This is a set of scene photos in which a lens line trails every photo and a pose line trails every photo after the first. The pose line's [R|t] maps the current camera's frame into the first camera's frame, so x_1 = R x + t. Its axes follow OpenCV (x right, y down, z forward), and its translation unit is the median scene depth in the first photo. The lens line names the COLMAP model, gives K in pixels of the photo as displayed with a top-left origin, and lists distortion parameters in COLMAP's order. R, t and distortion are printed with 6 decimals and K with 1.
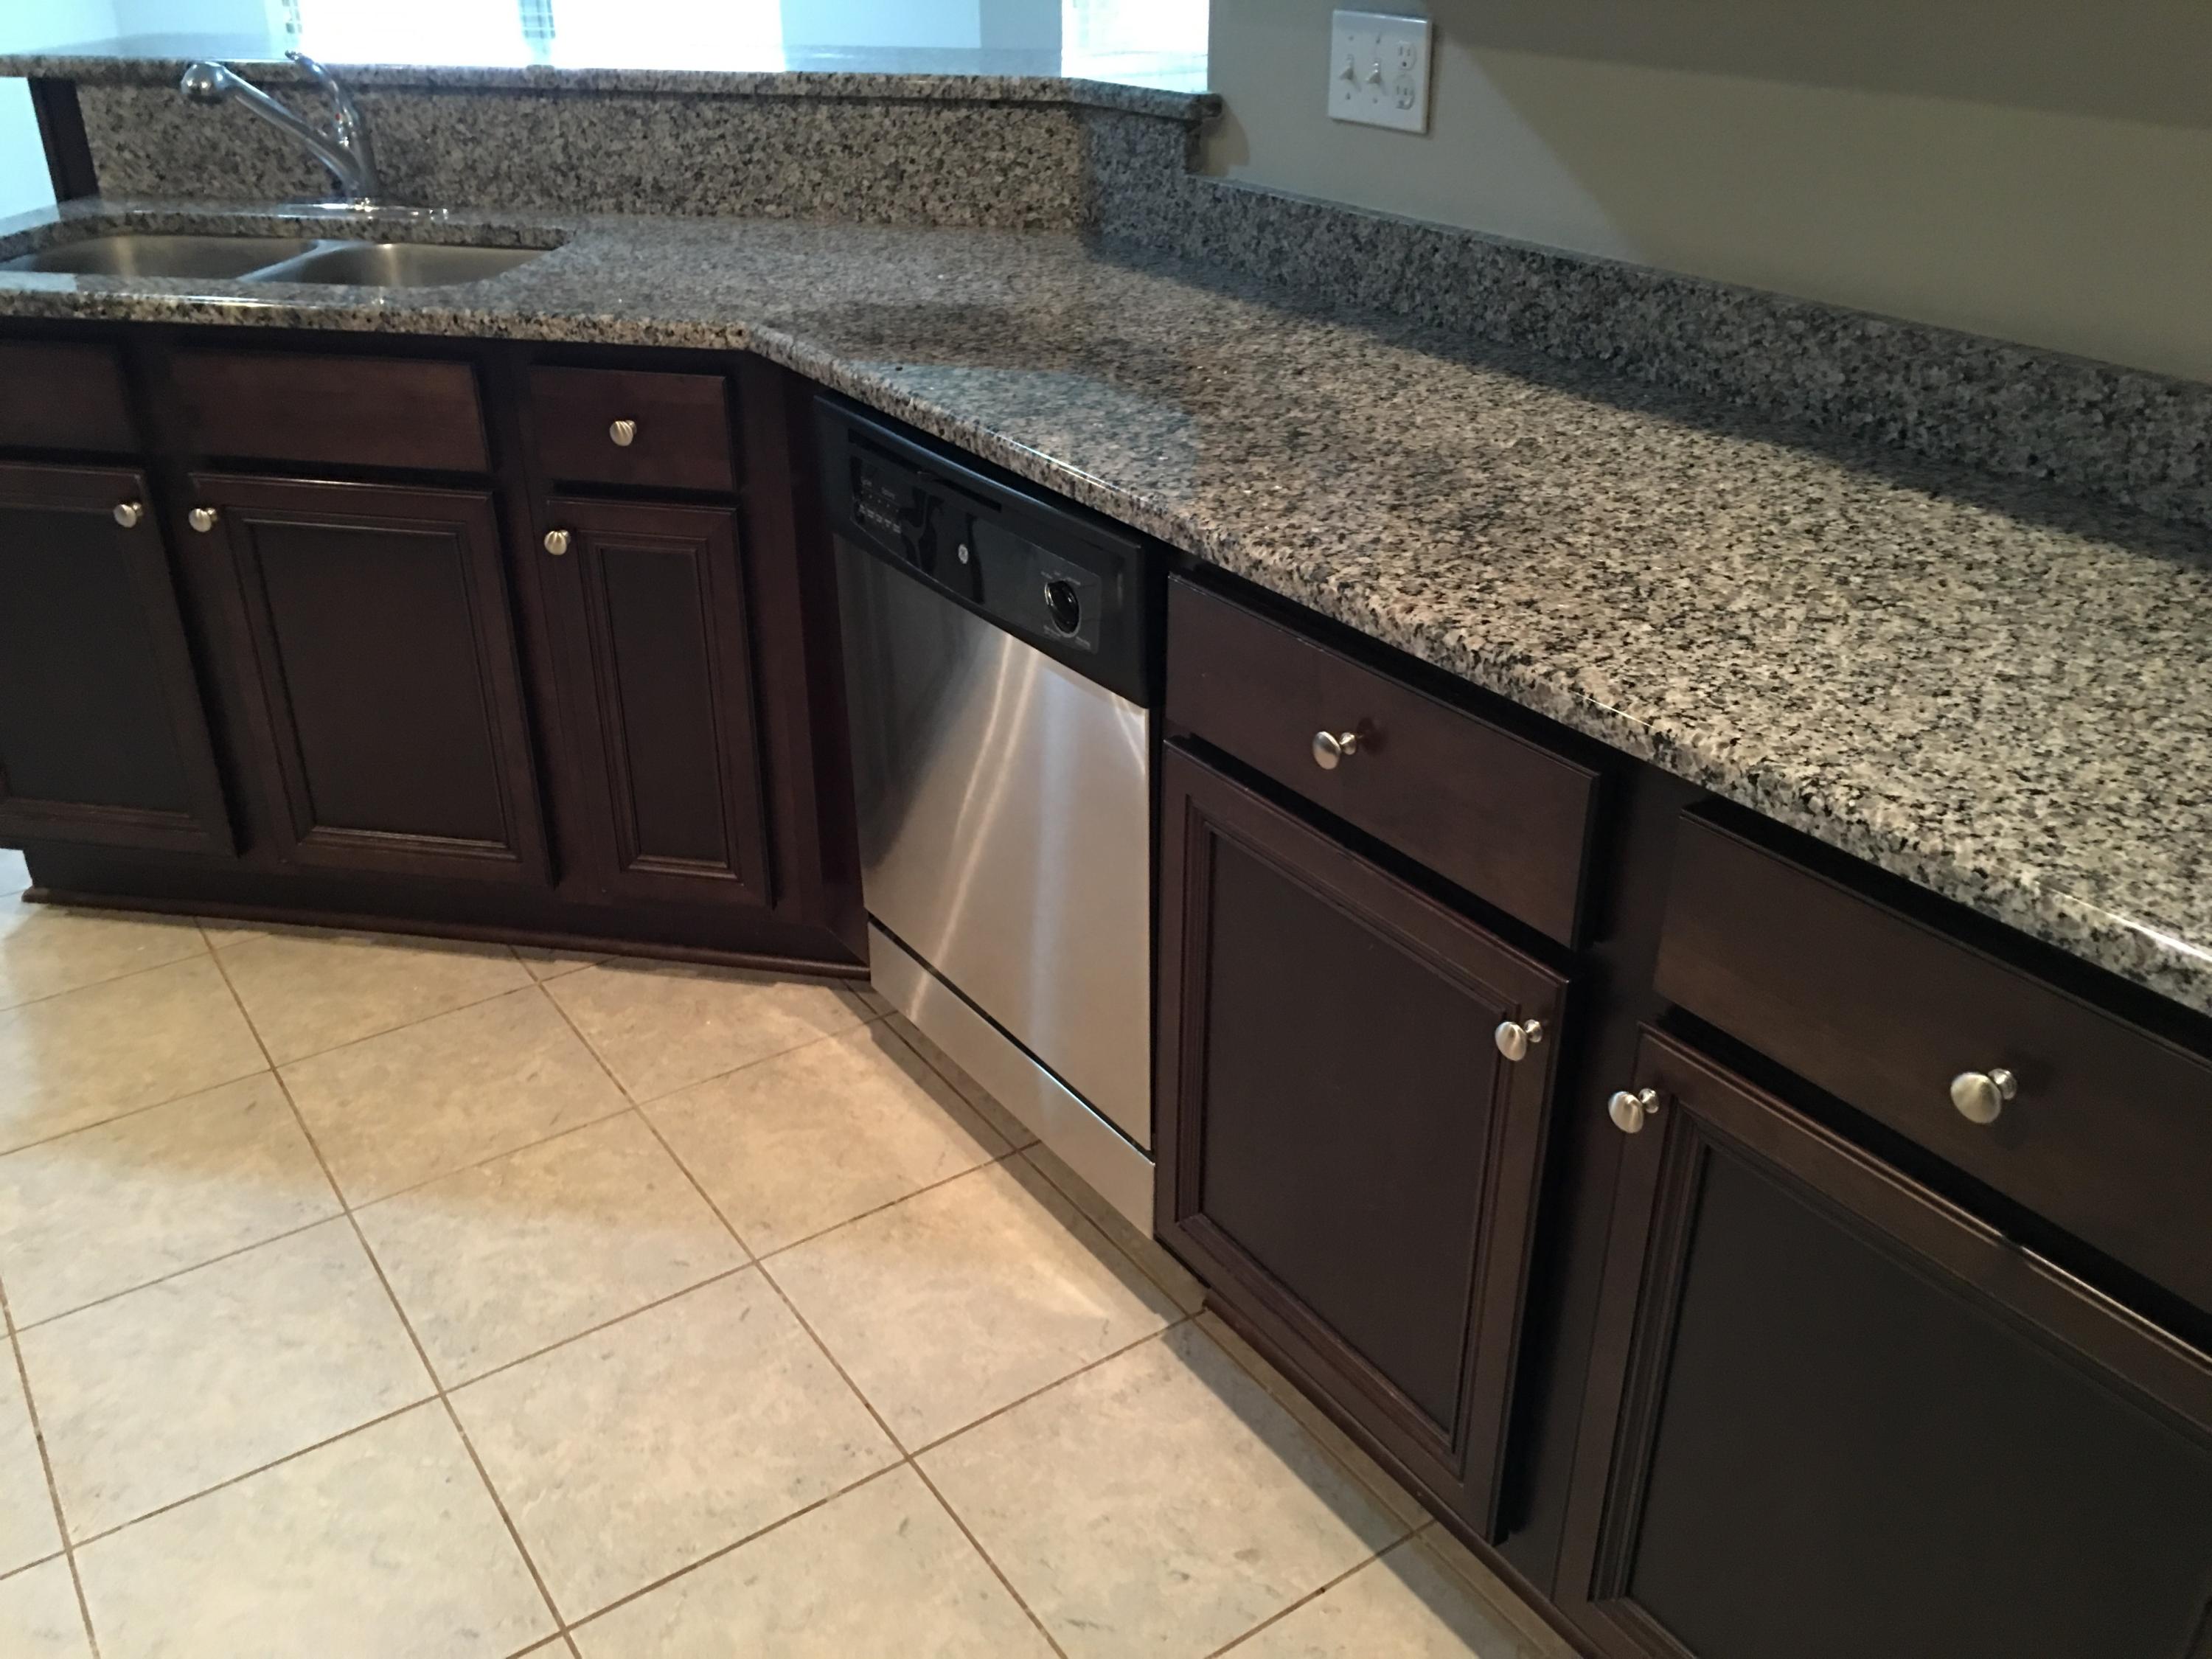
lens RADIAL K [[1868.3, 0, 1091.8], [0, 1868.3, 830.3], [0, 0, 1]] dist [0.074607, -0.104297]
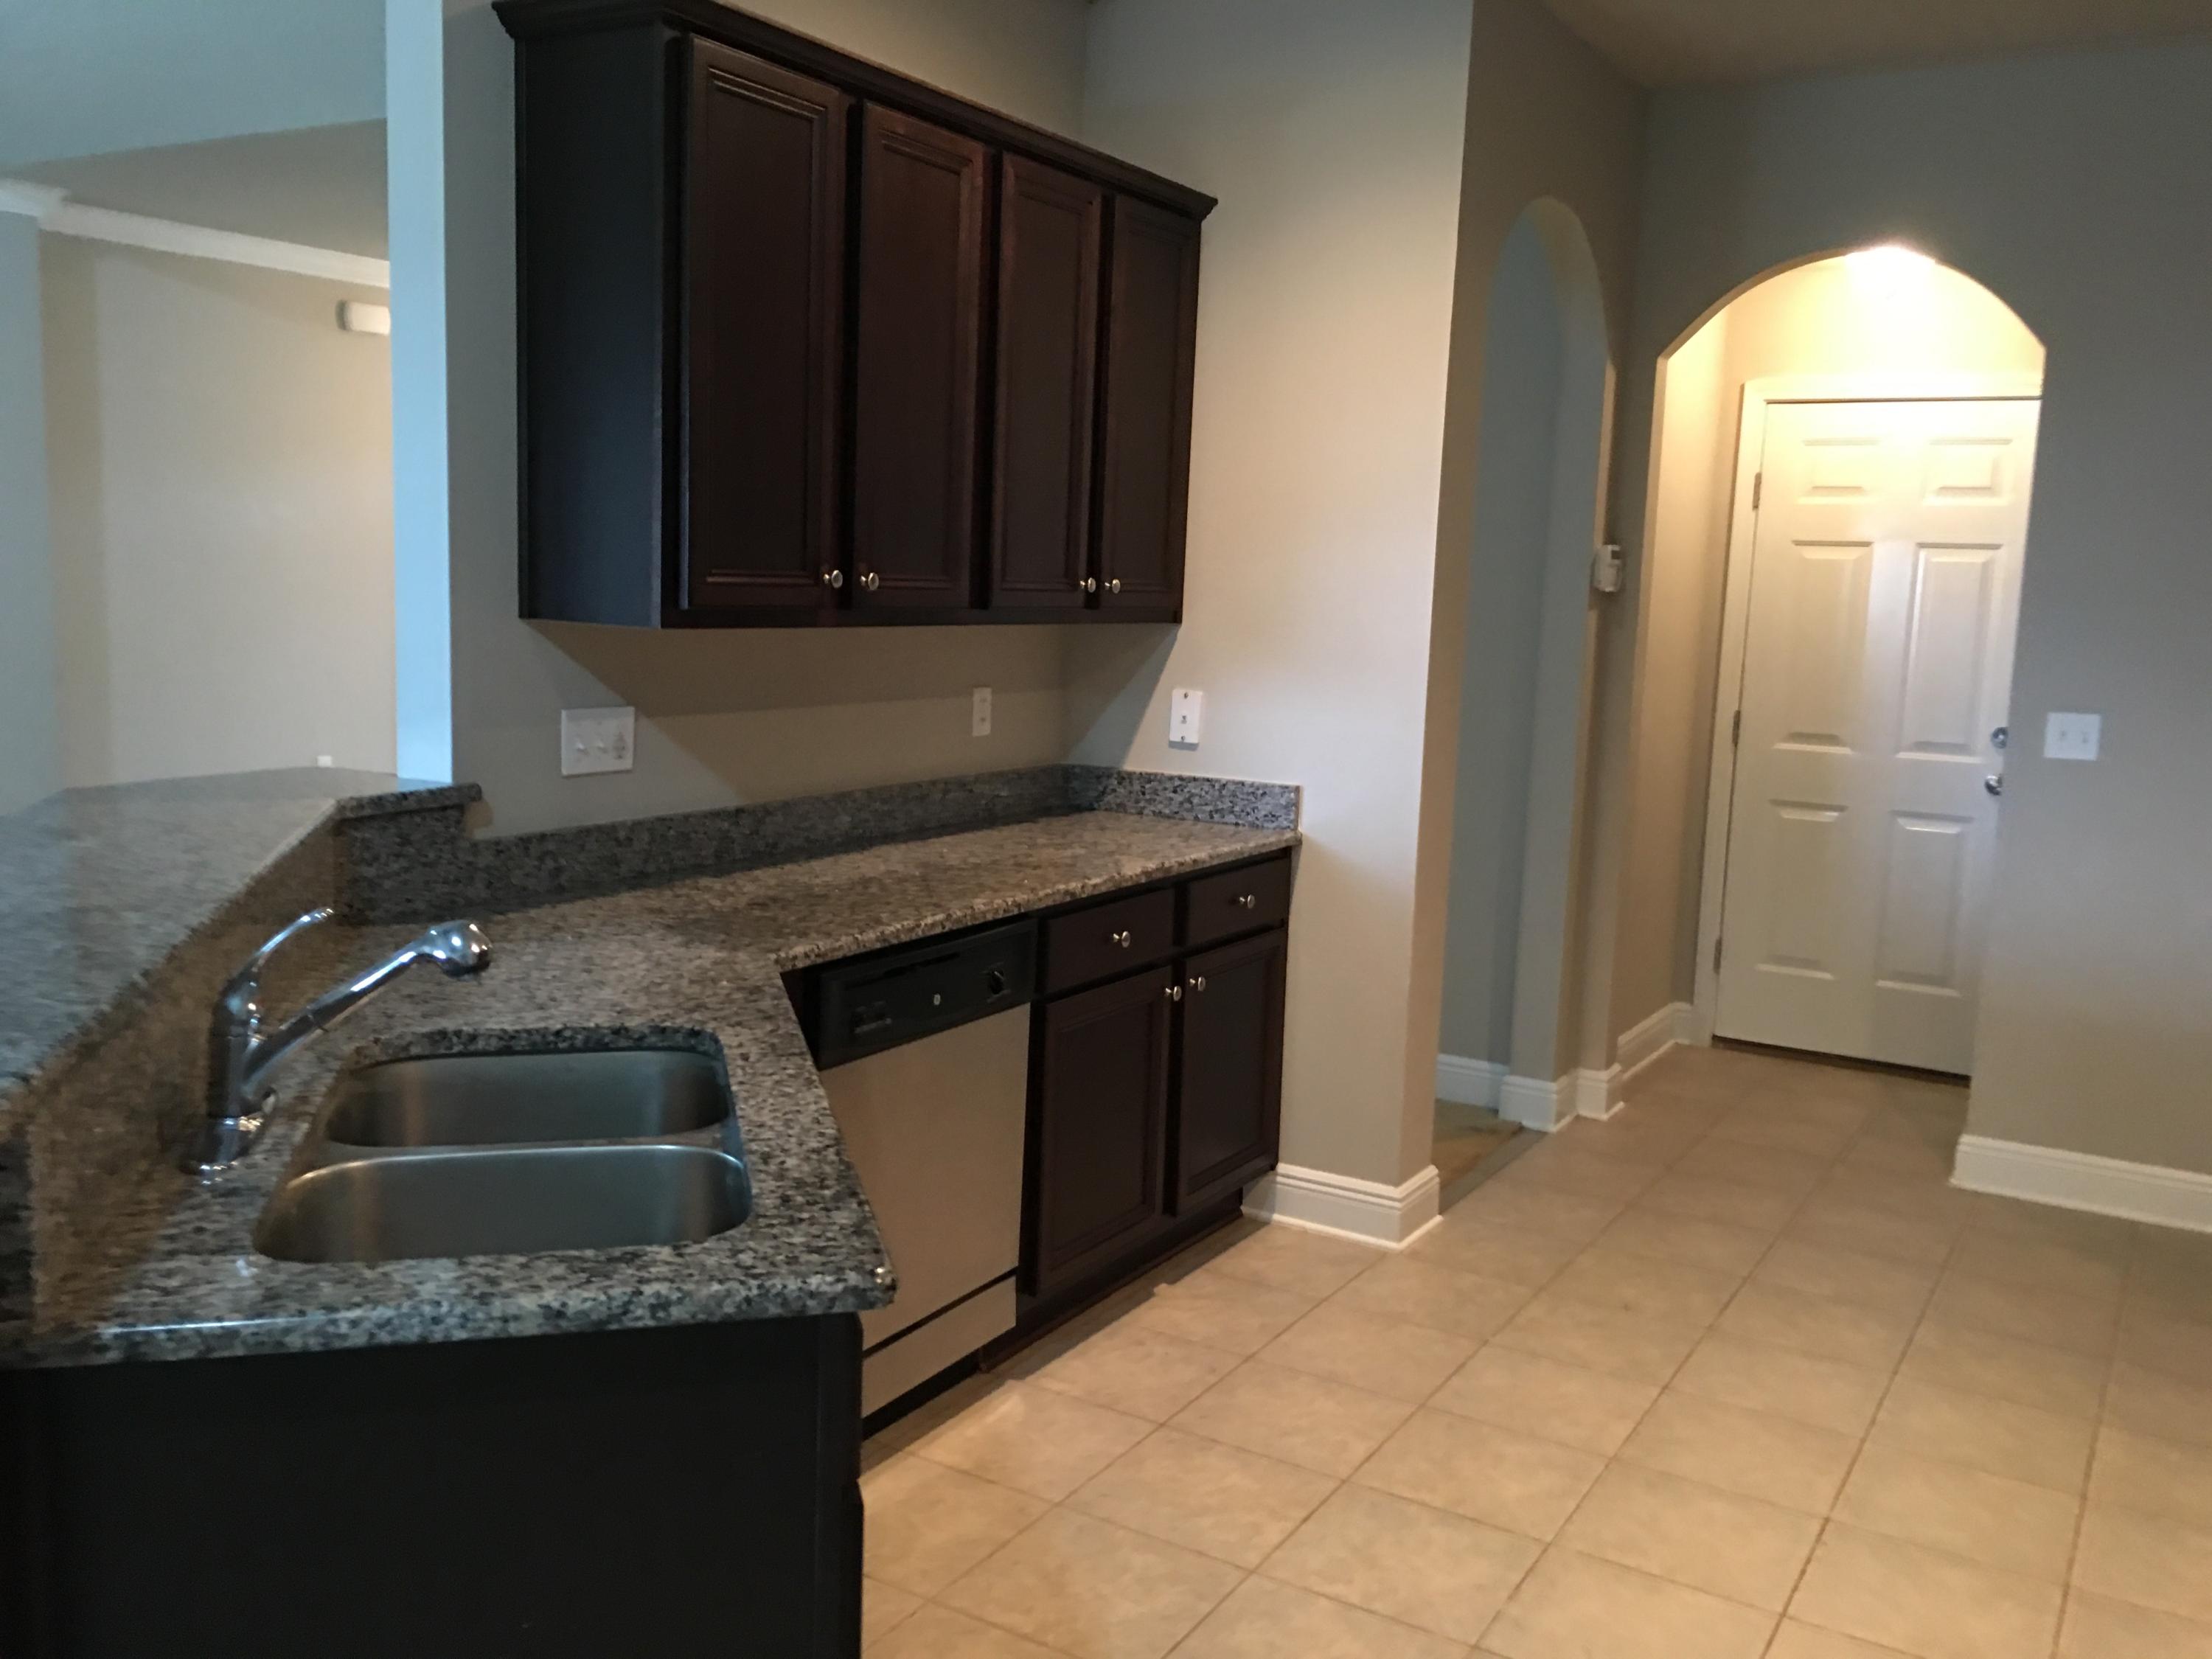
lens RADIAL K [[1868.3, 0, 1091.8], [0, 1868.3, 830.3], [0, 0, 1]] dist [0.074607, -0.104297]
pose [[-0.409817, -0.136524, 0.901893, -1.314899], [0.397637, 0.863107, 0.311338, -0.606365], [-0.820935, 0.486218, -0.299429, 1.071528]]
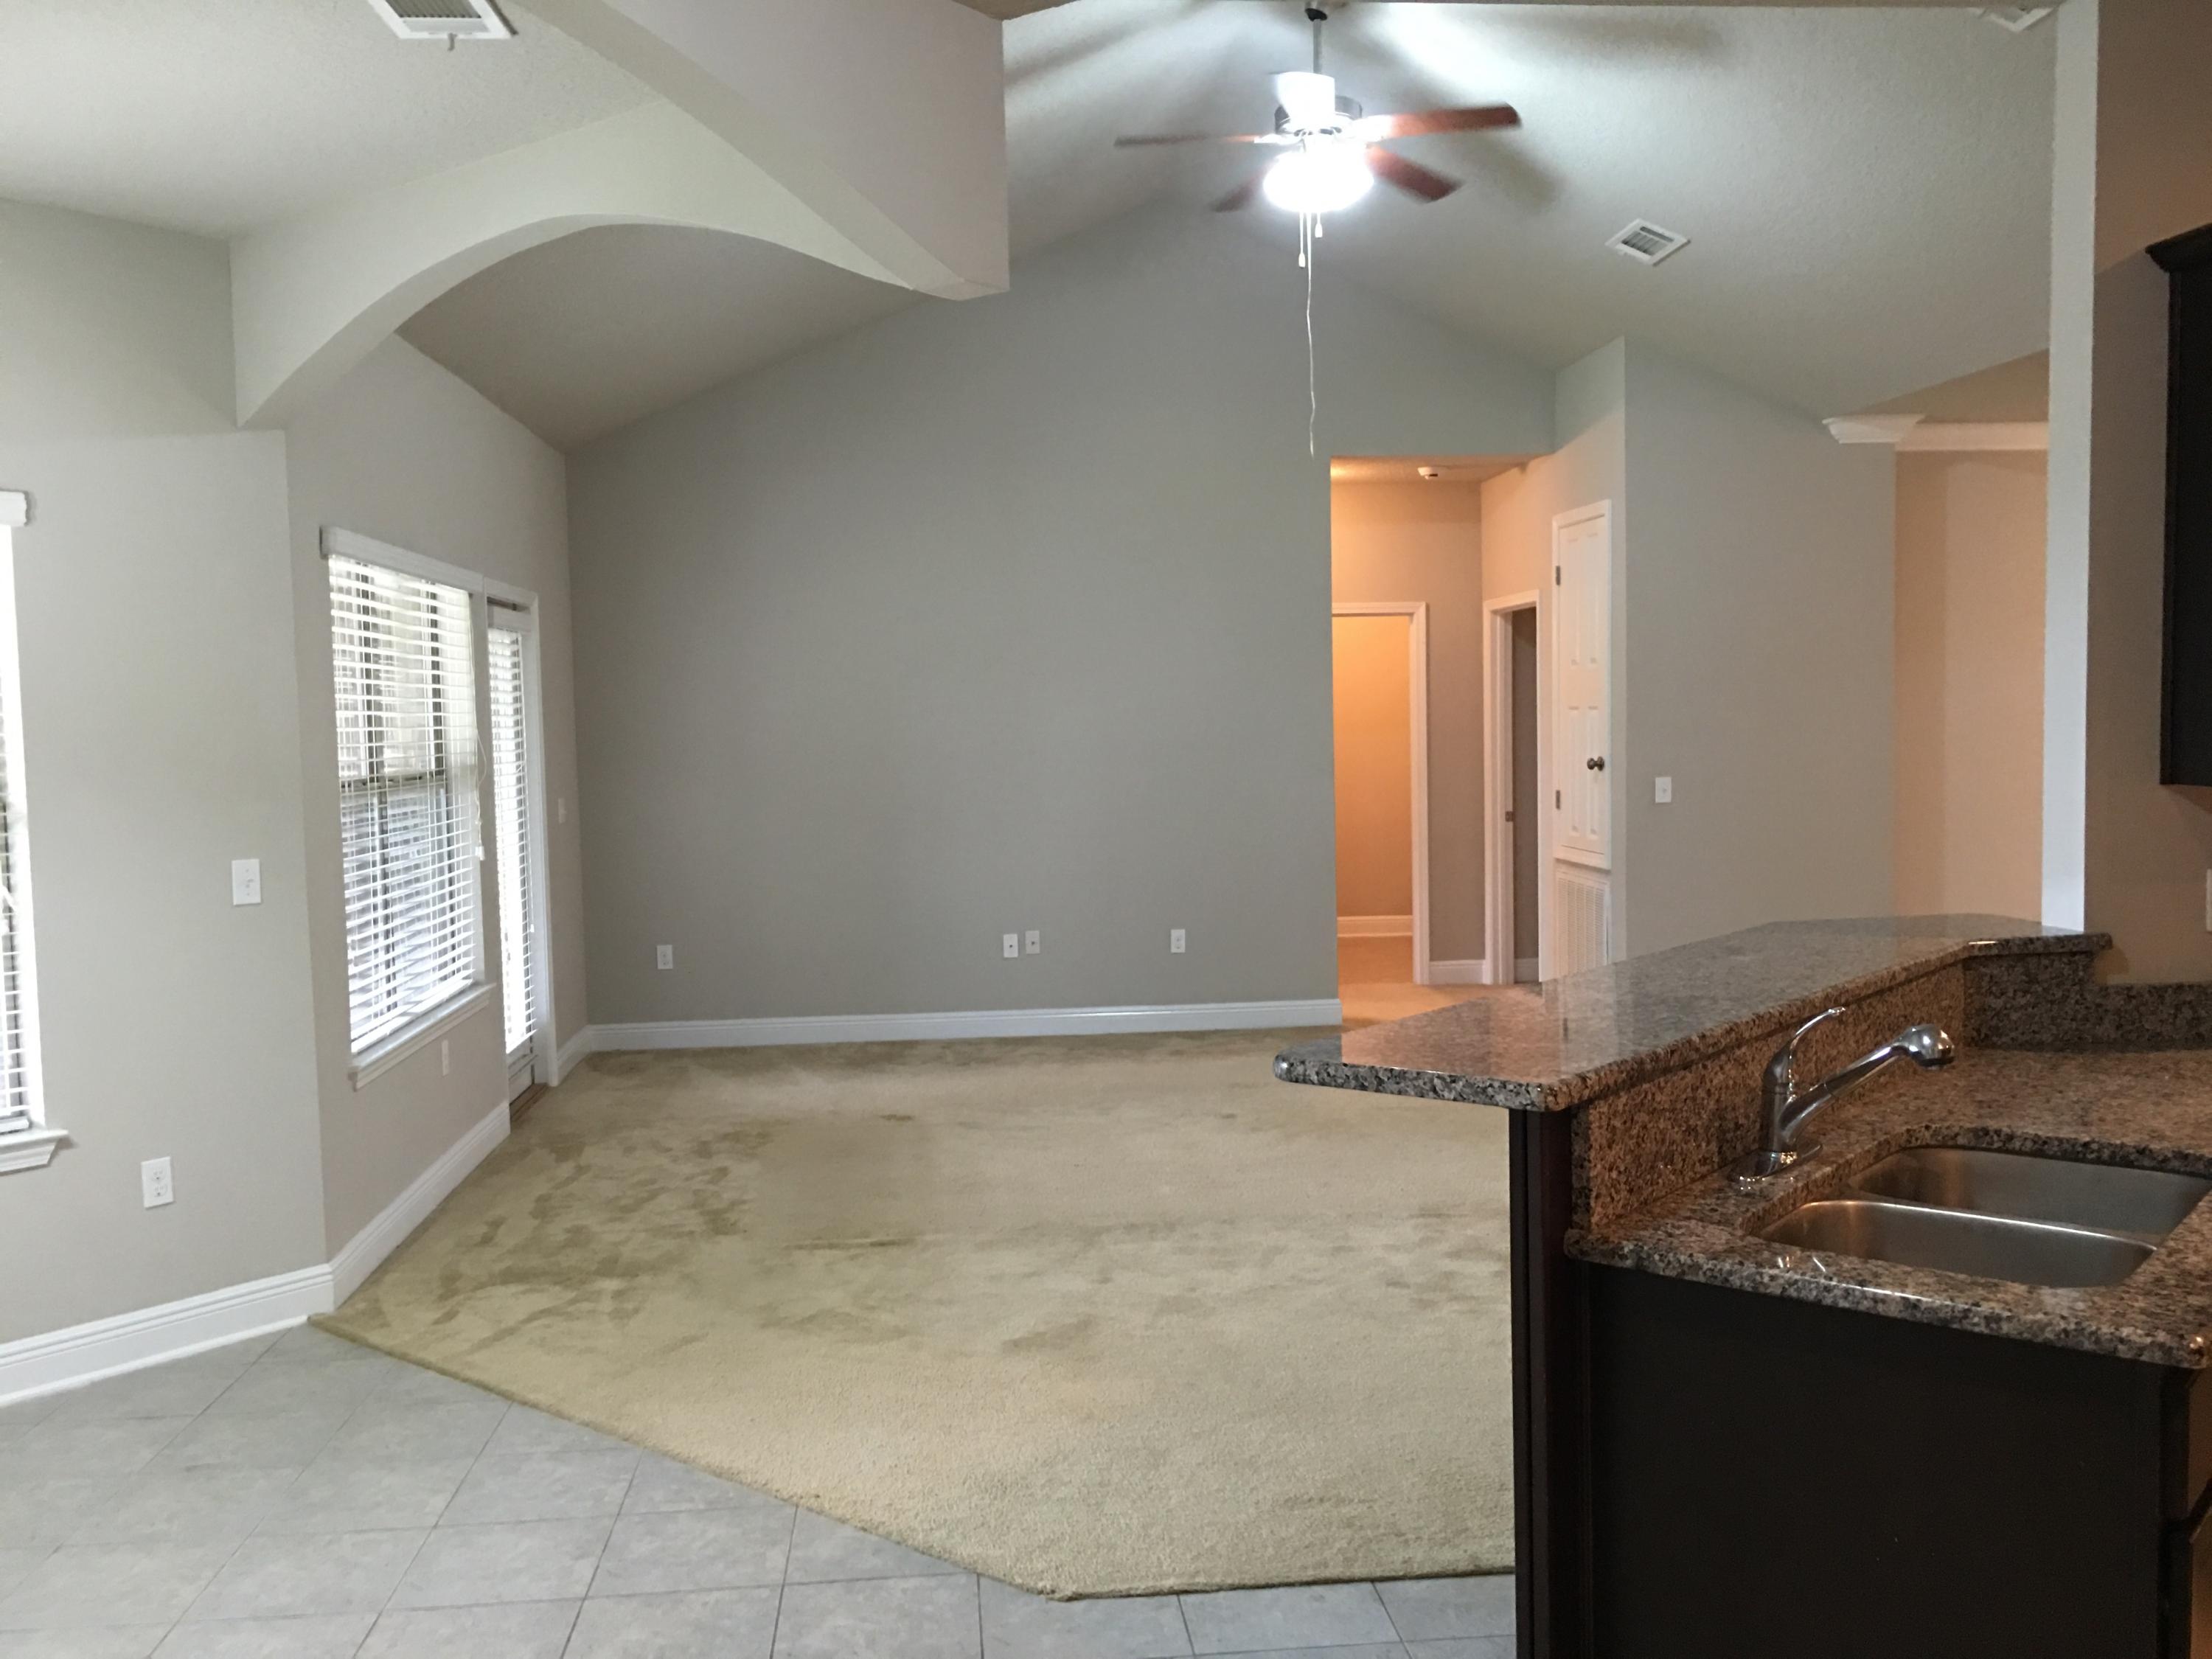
lens RADIAL K [[1868.3, 0, 1091.8], [0, 1868.3, 830.3], [0, 0, 1]] dist [0.074607, -0.104297]
pose [[0.492713, -0.059238, 0.868173, -1.607455], [0.424611, 0.887213, -0.180441, -0.536533], [-0.759566, 0.457542, 0.462294, 0.897434]]
